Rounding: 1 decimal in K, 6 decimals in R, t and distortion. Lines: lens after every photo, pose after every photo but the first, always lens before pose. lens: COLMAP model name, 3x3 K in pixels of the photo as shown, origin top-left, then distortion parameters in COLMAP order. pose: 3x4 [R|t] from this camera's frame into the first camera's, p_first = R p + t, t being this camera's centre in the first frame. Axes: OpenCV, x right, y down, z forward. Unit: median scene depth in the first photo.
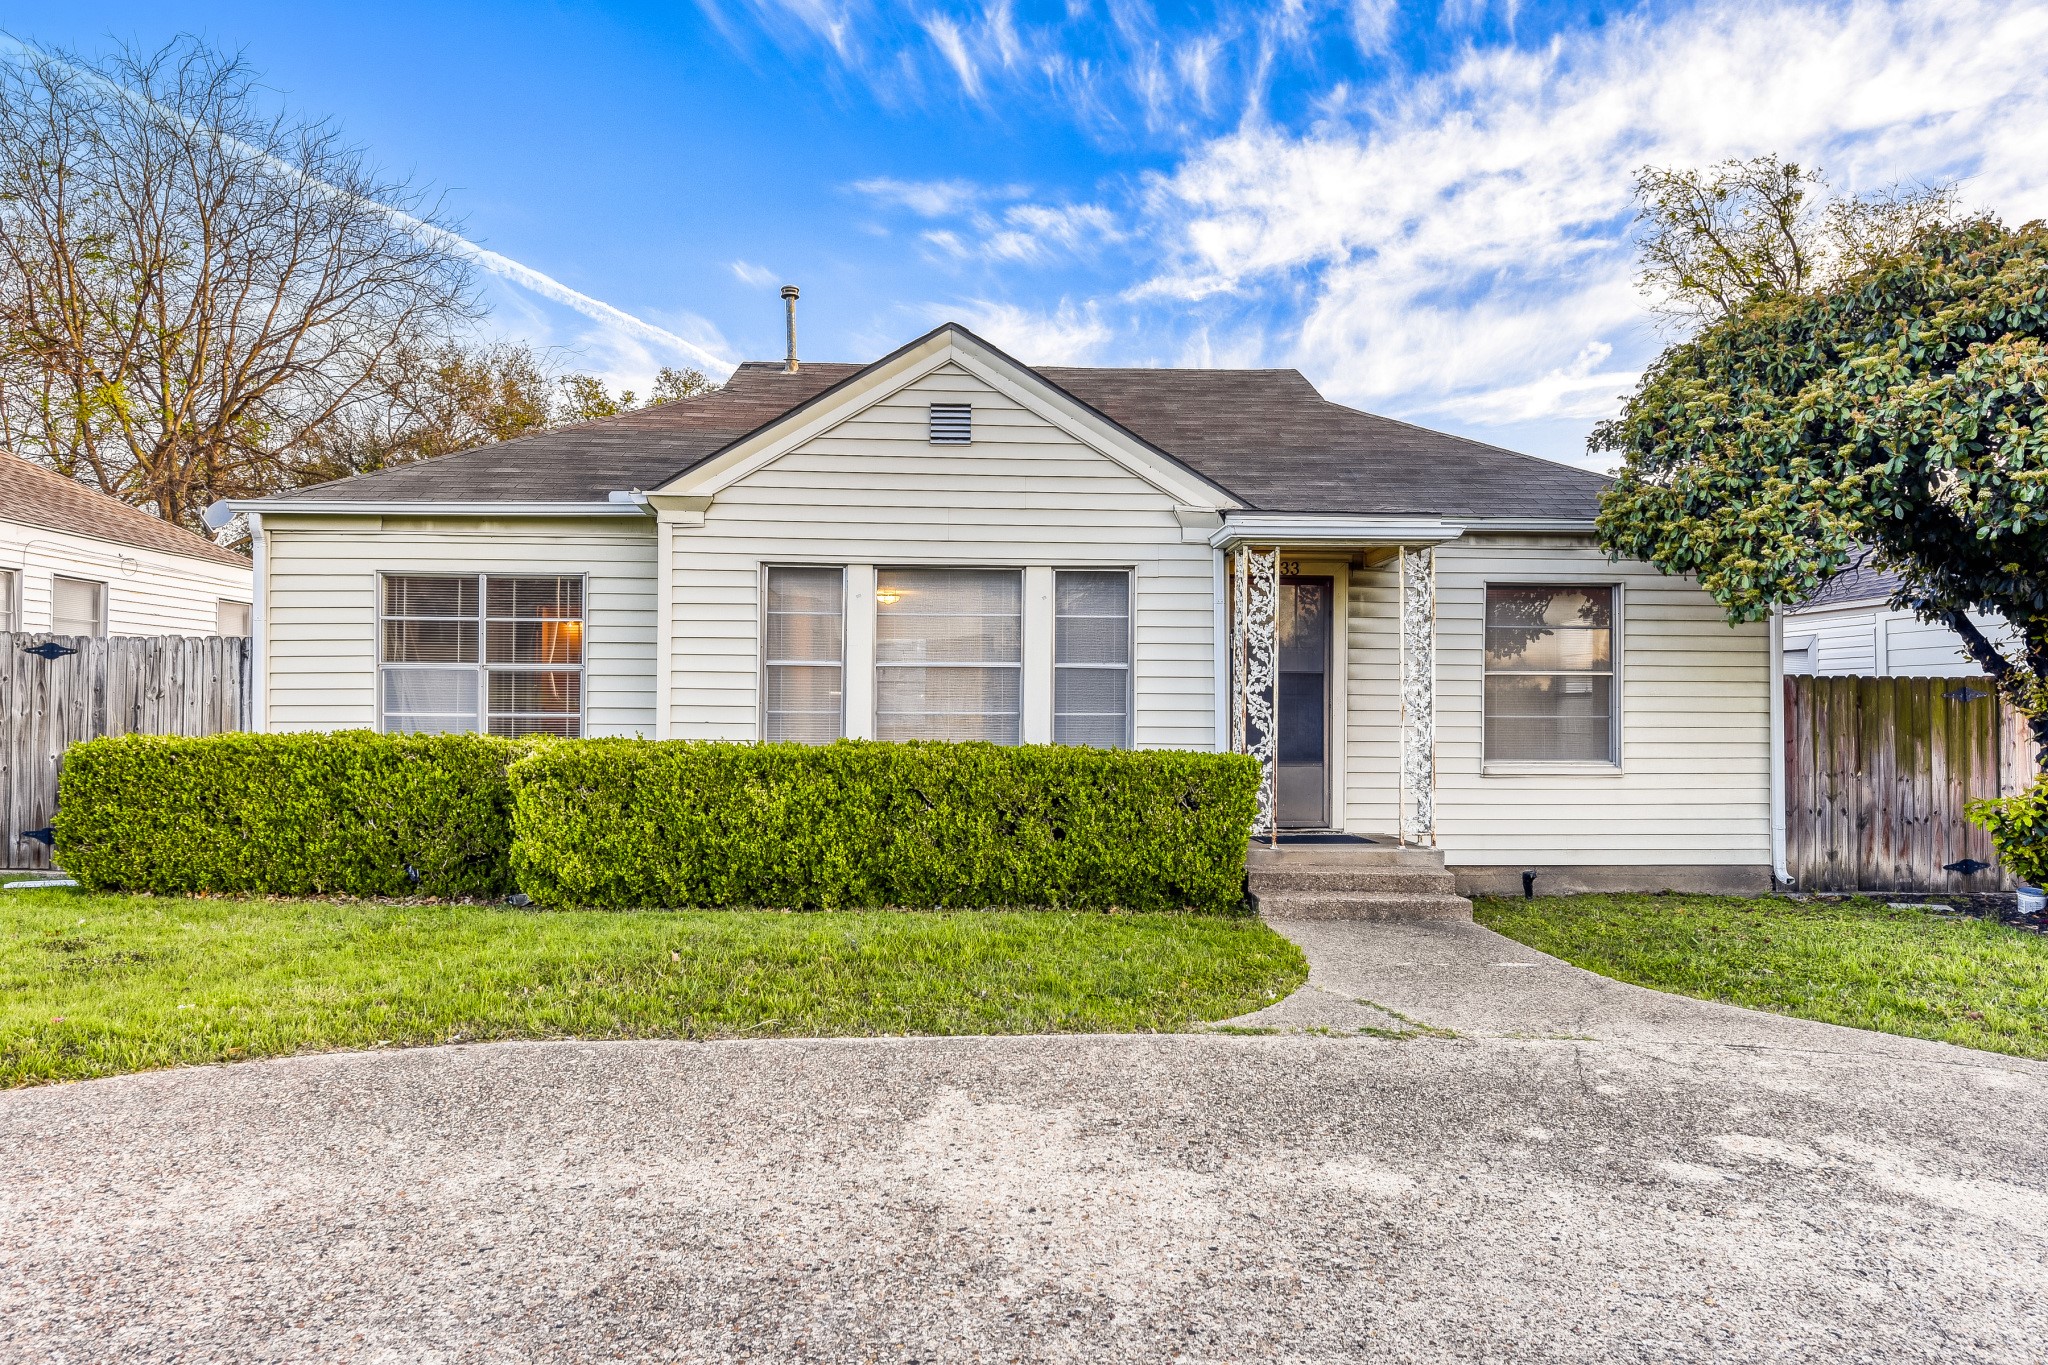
lens RADIAL K [[1240.3, 0, 1021.1], [0, 1240.3, 747.7], [0, 0, 1]] dist [0.014963, -0.010077]
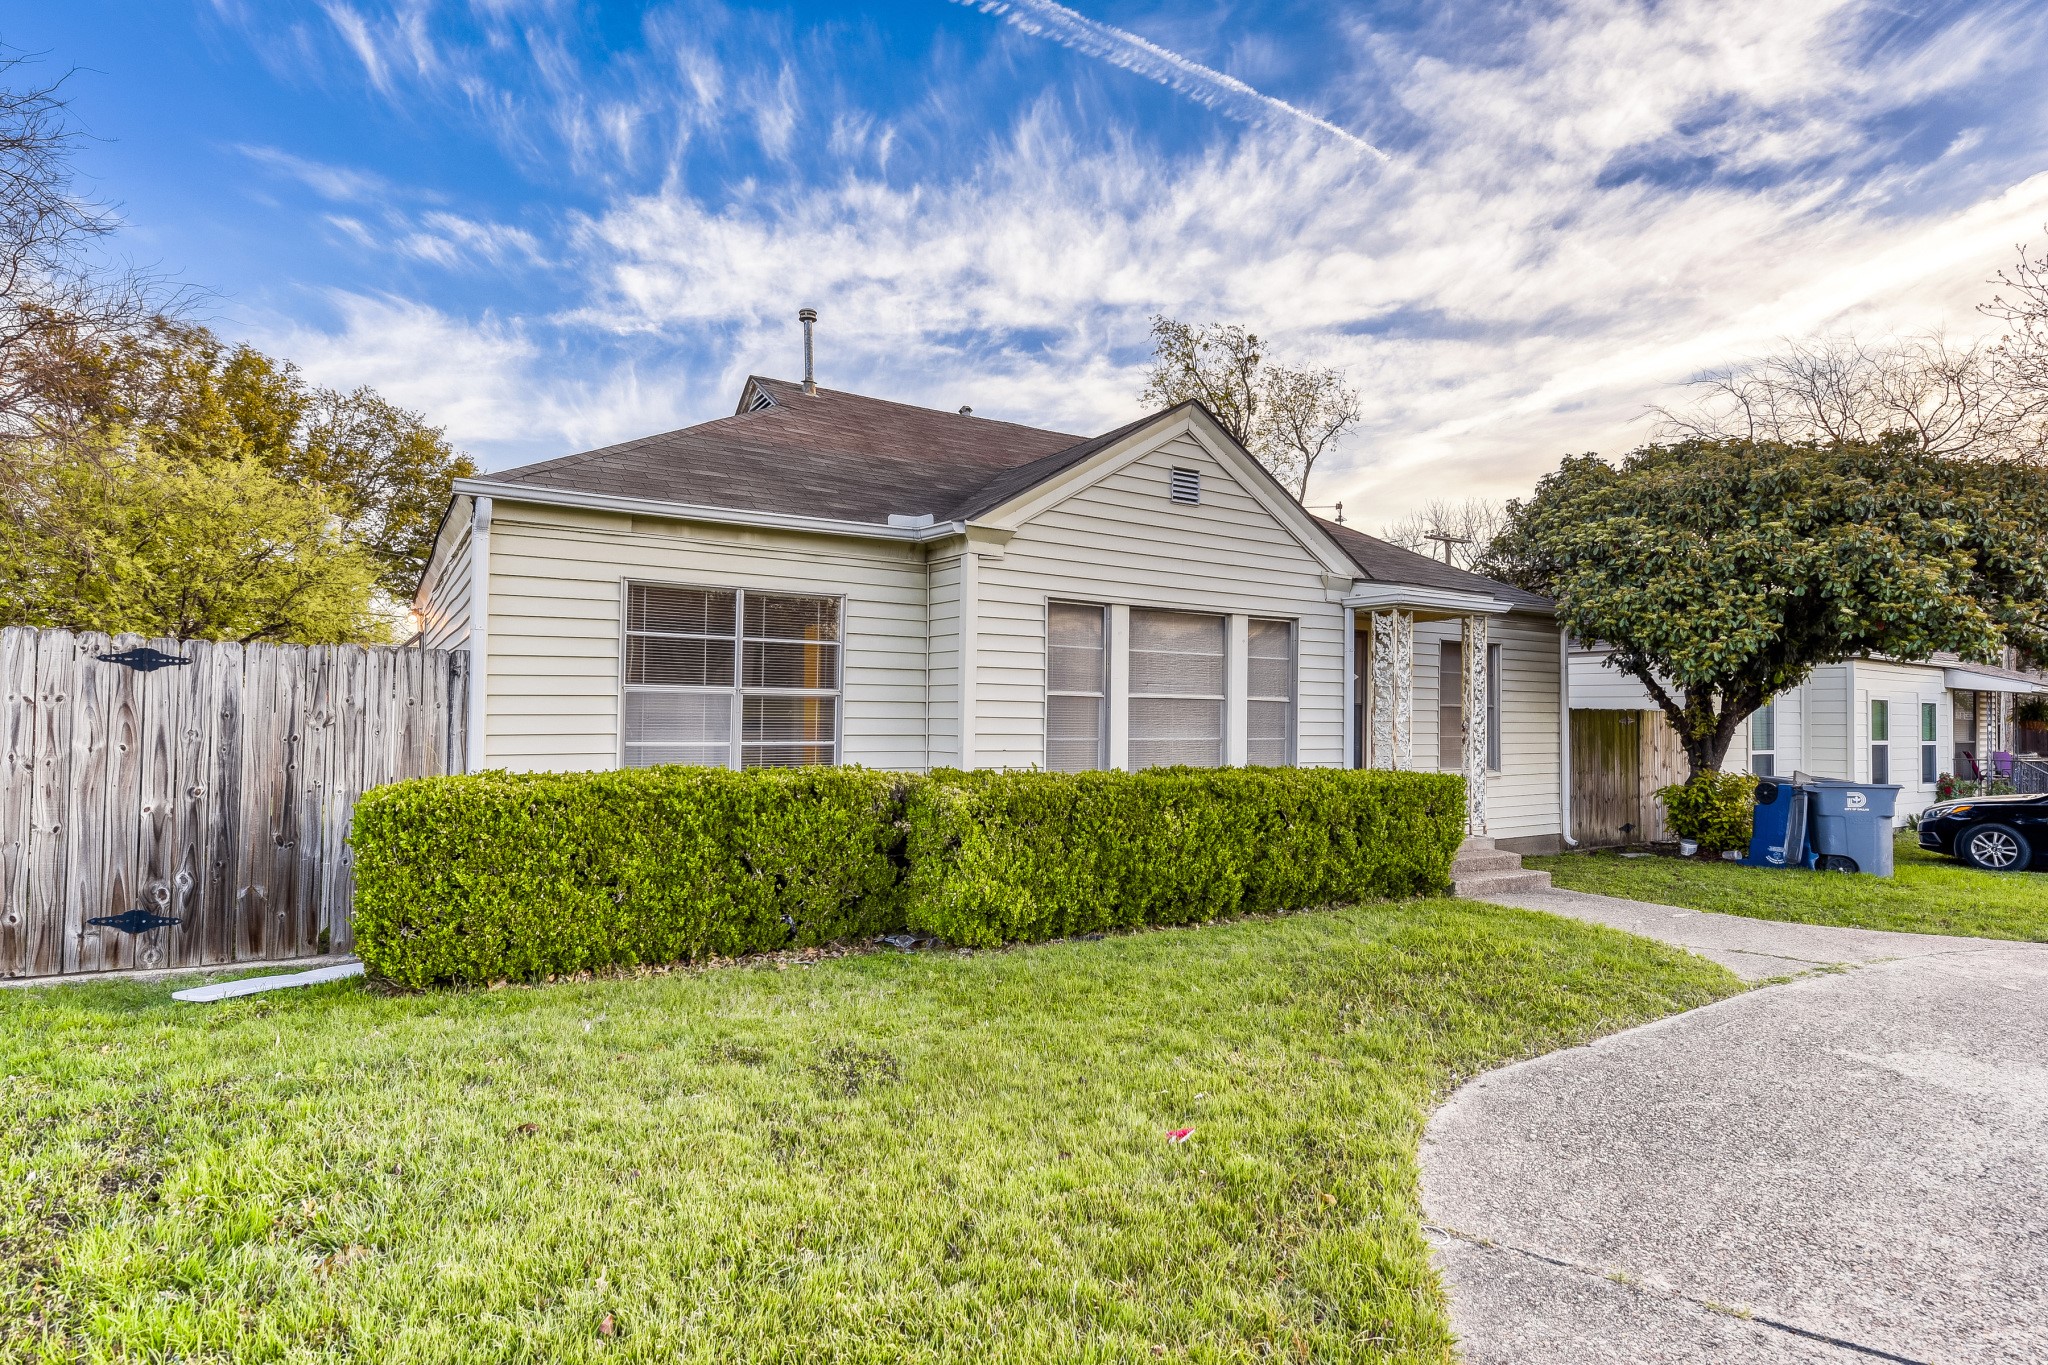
lens RADIAL K [[1069.4, 0, 1037.8], [0, 1069.4, 716.2], [0, 0, 1]] dist [-0.002663, -0.000041]
pose [[0.860030, 0.003425, 0.510231, -0.649315], [0.008508, 0.999742, -0.021052, -0.028314], [-0.510172, 0.022446, 0.859780, 0.217746]]
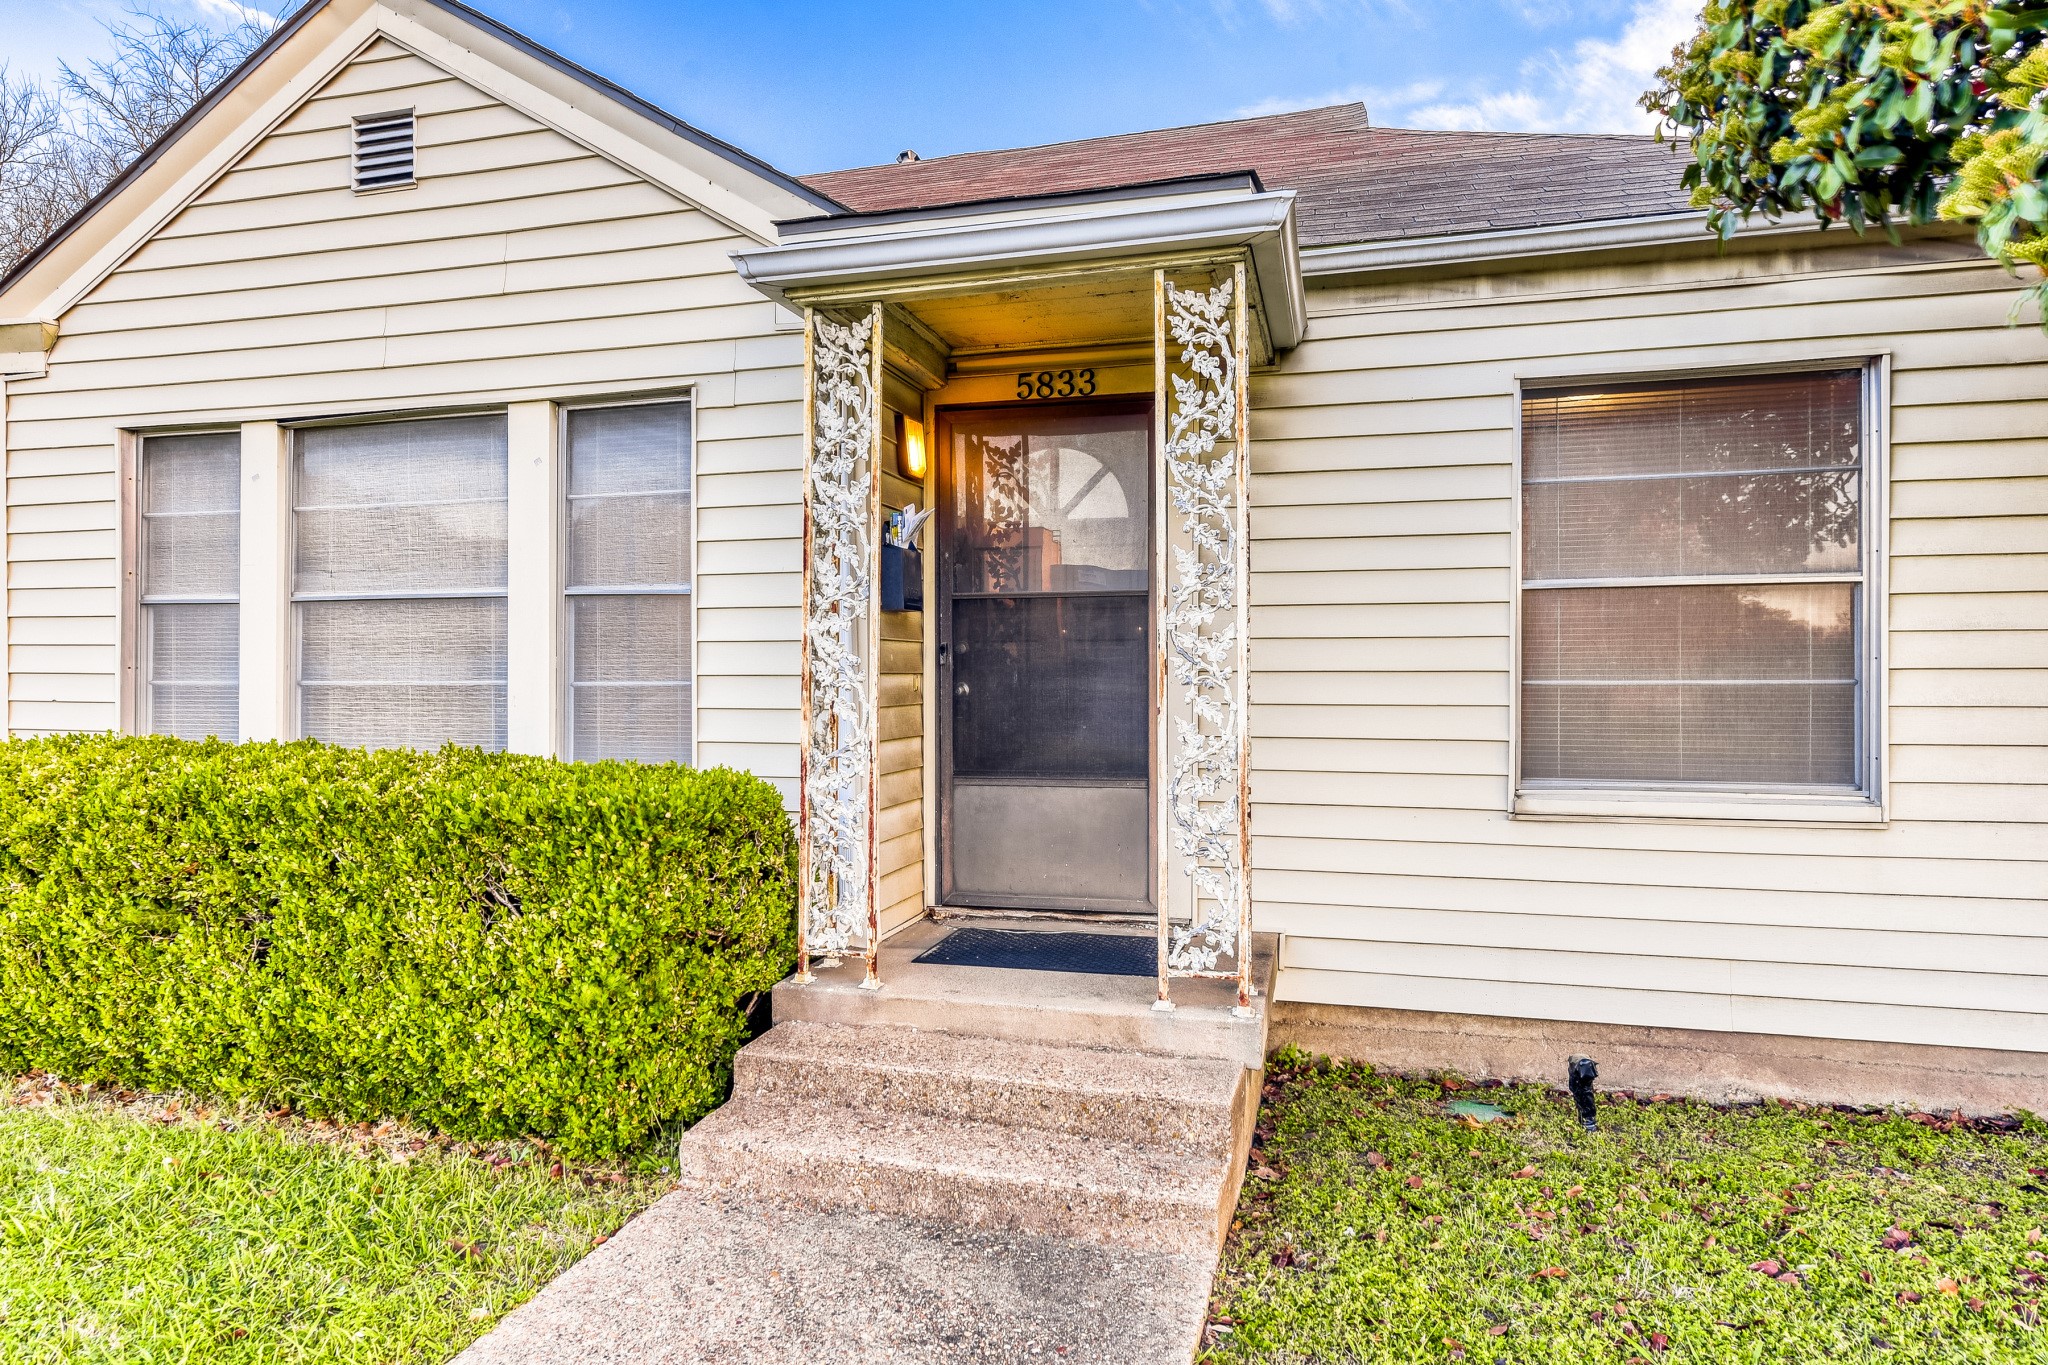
lens RADIAL K [[1240.3, 0, 999.0], [0, 1240.3, 703.9], [0, 0, 1]] dist [0.014963, -0.010077]
pose [[0.947953, -0.000030, -0.318410, 0.356833], [-0.001906, 0.999982, -0.005767, -0.015333], [0.318404, 0.006074, 0.947936, 0.547418]]
